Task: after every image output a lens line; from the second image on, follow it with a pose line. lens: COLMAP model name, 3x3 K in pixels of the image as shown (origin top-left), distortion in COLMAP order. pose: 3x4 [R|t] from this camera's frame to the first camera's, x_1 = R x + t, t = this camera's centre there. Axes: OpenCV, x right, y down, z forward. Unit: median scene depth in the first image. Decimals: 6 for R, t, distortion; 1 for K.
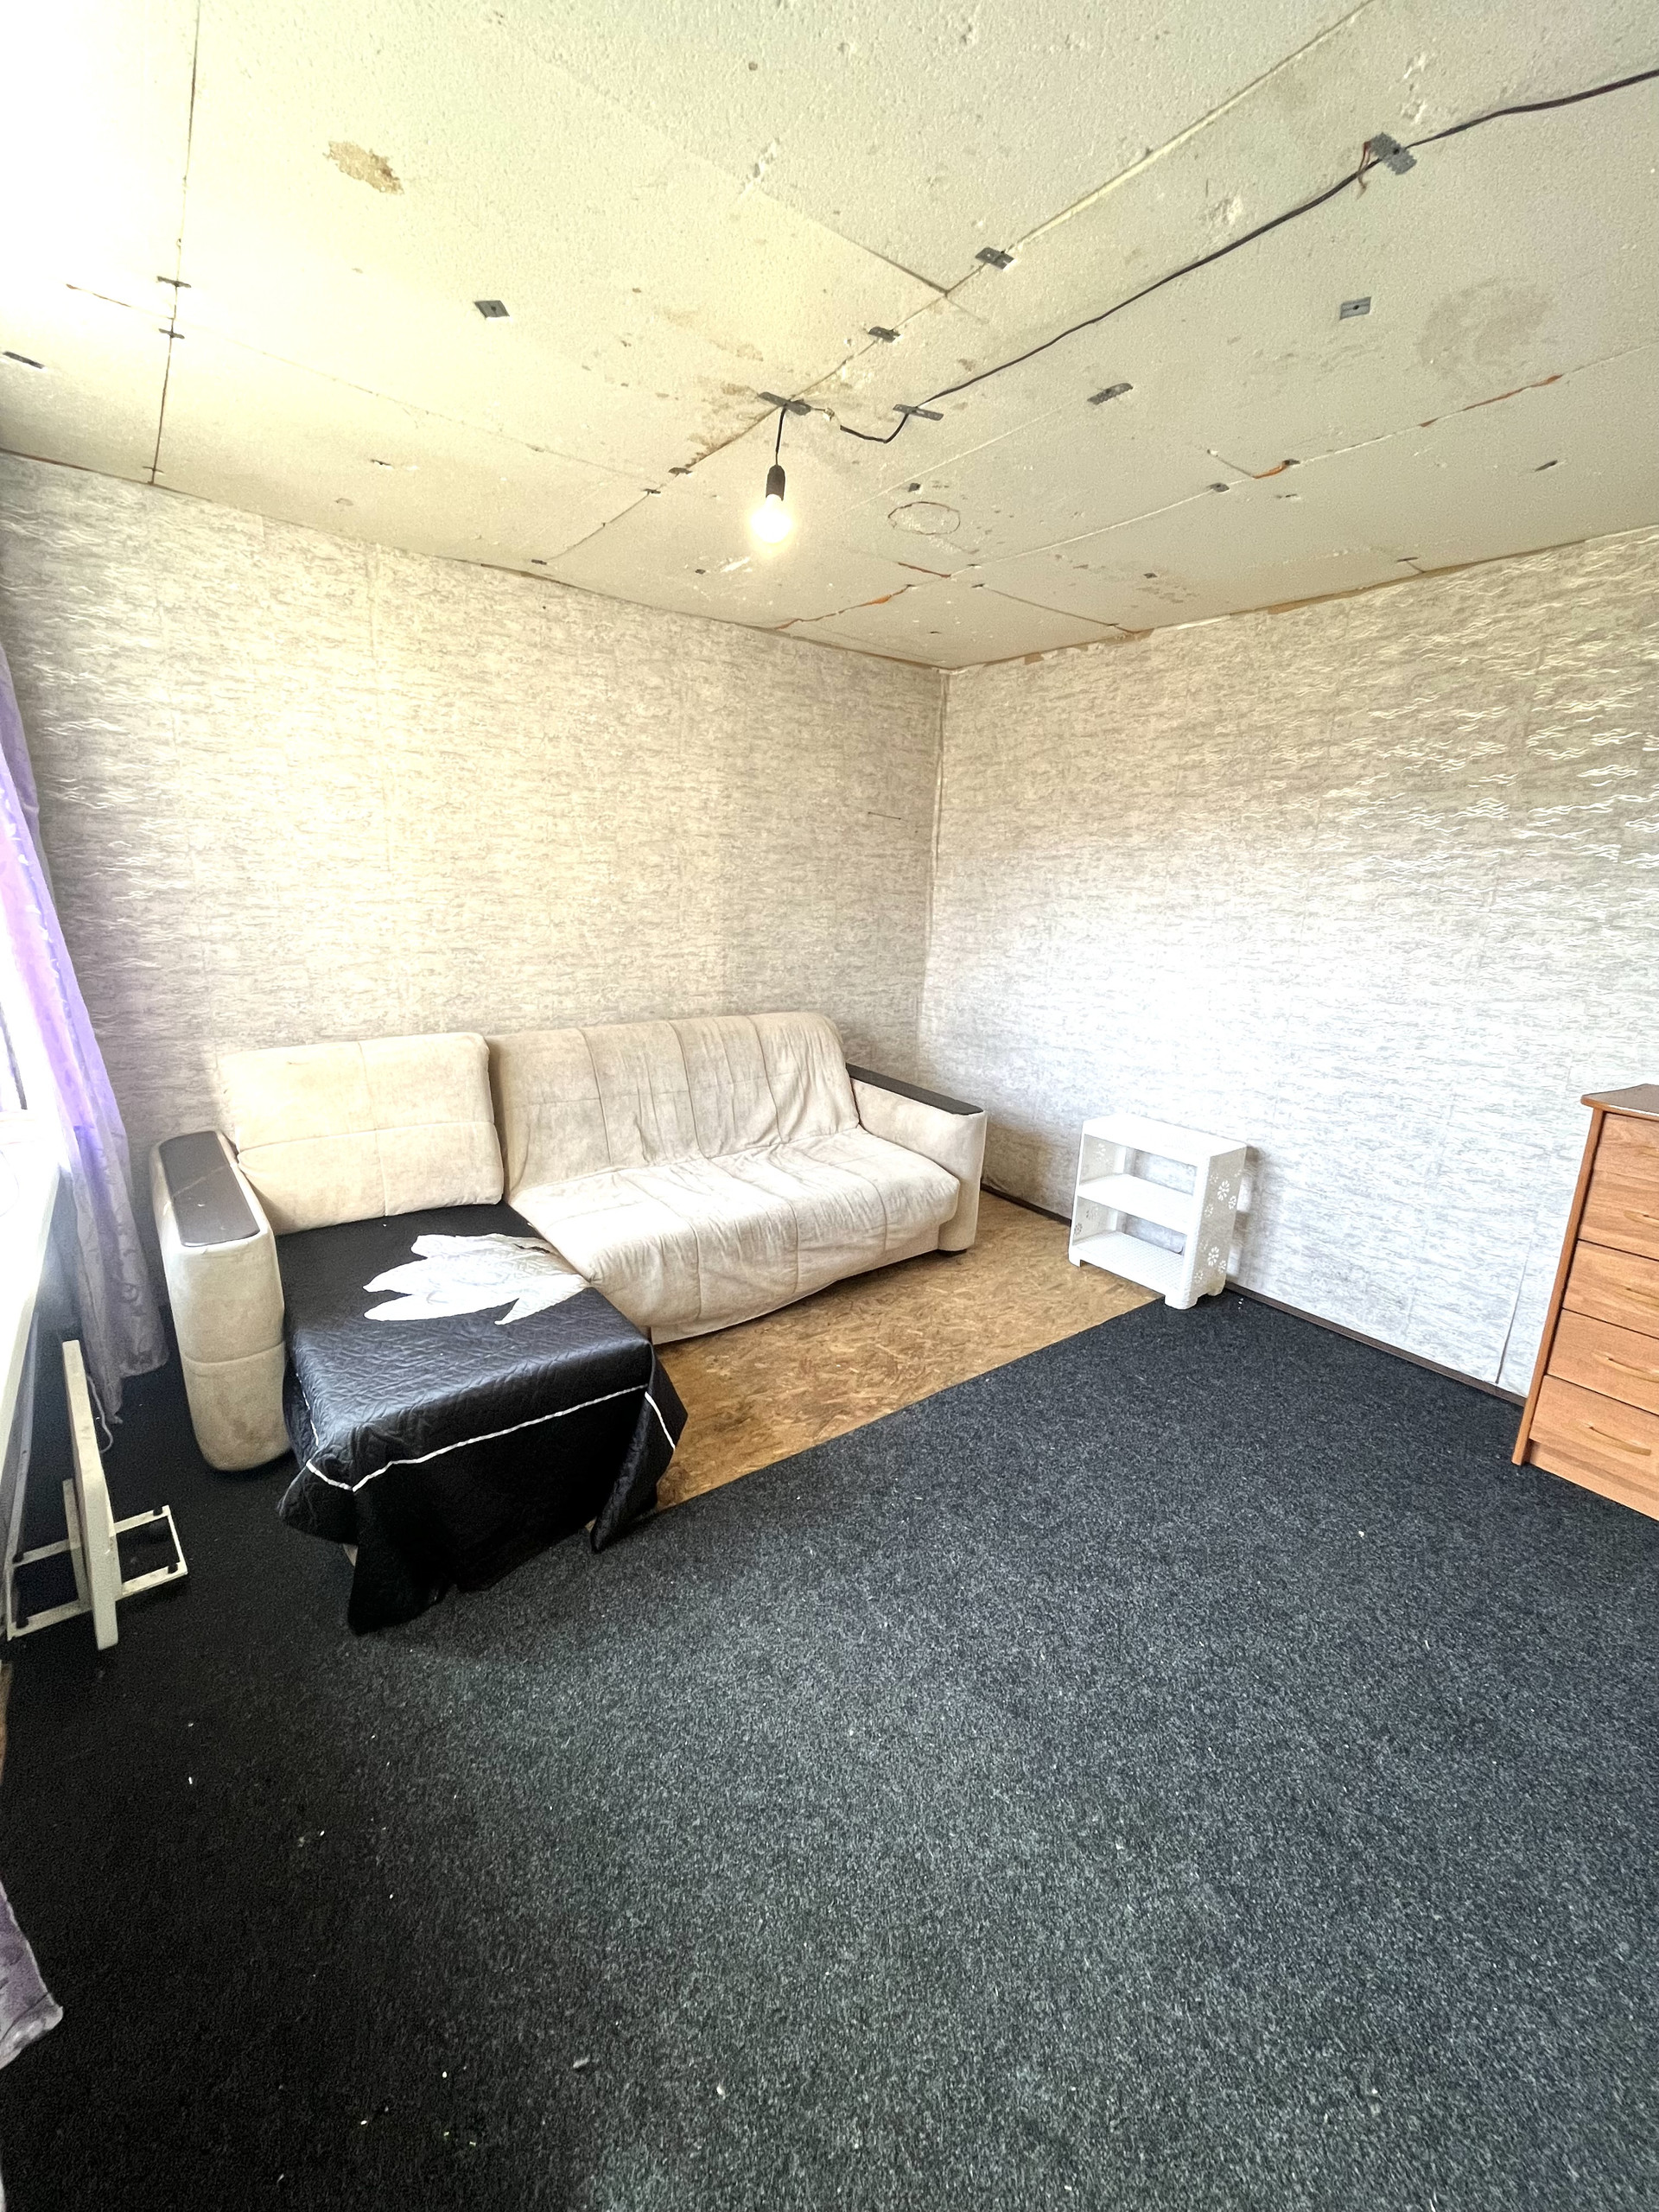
lens RADIAL K [[891.4, 0, 825.1], [0, 891.4, 1106.7], [0, 0, 1]] dist [-0.003233, -0.000319]
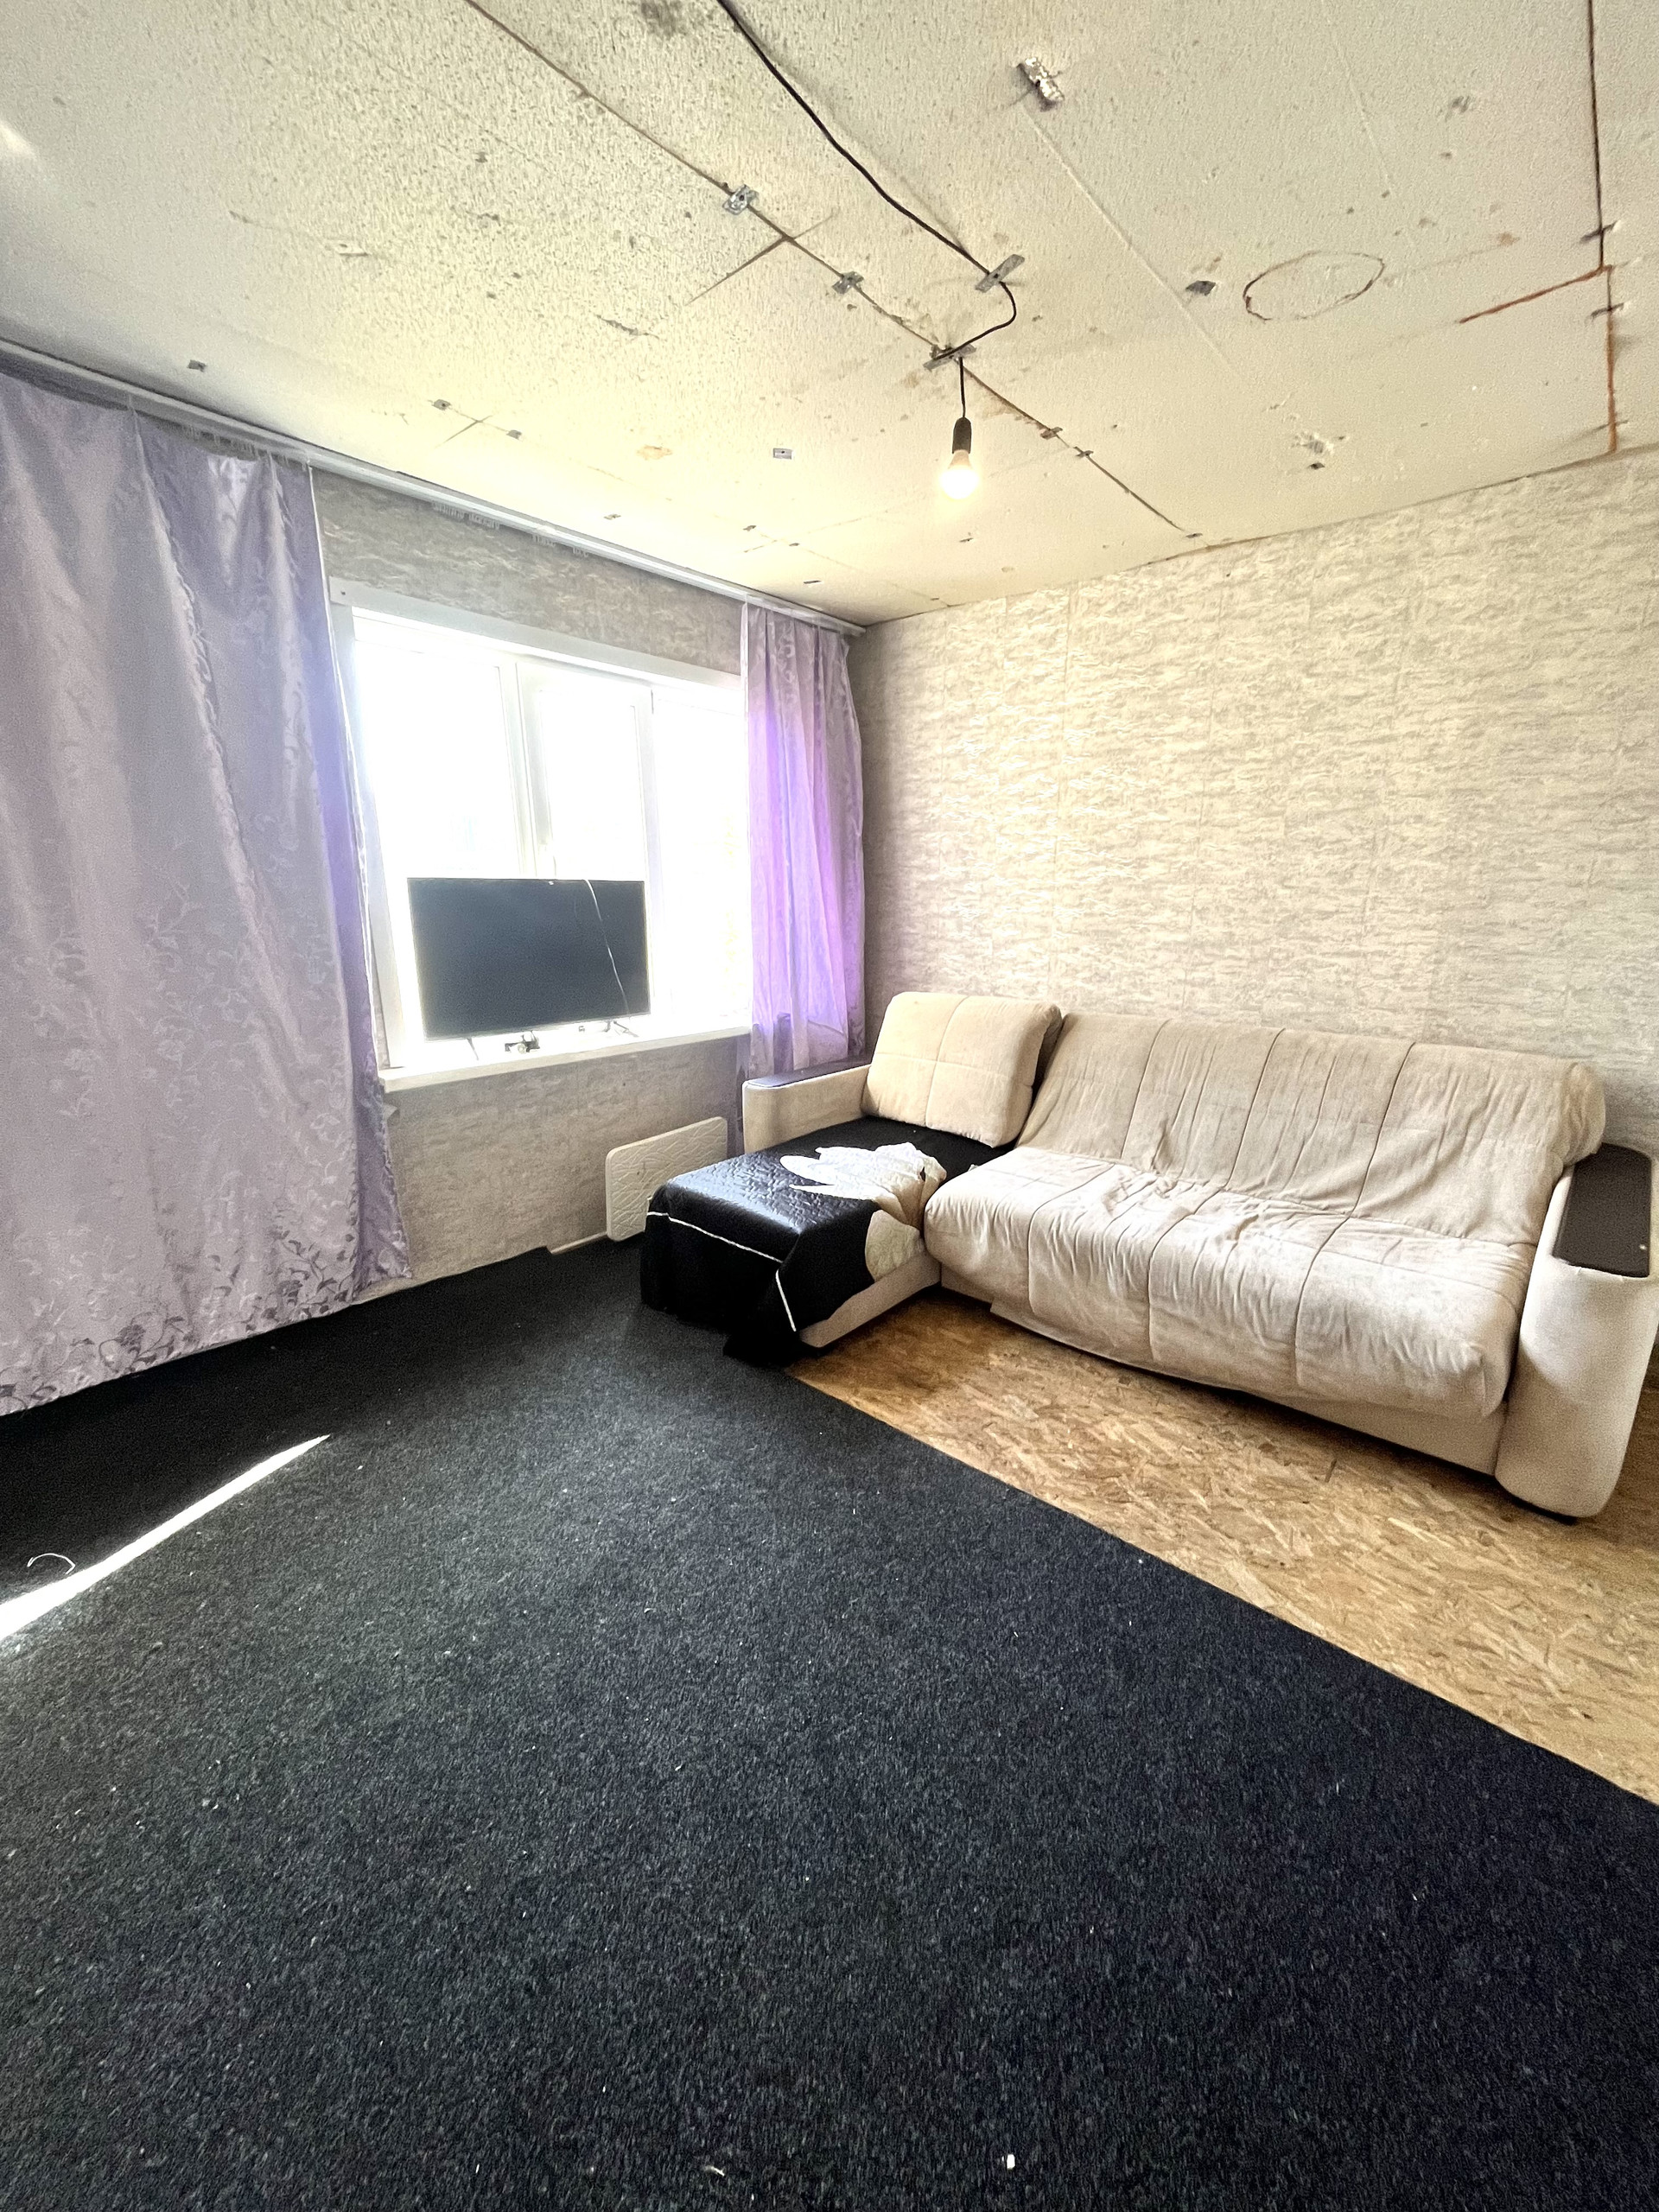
lens RADIAL K [[891.4, 0, 825.1], [0, 891.4, 1106.7], [0, 0, 1]] dist [-0.003233, -0.000319]
pose [[0.198253, 0.209481, -0.957504, 0.729280], [-0.230766, 0.959409, 0.162117, -0.084236], [0.952598, 0.188819, 0.238547, 0.551168]]
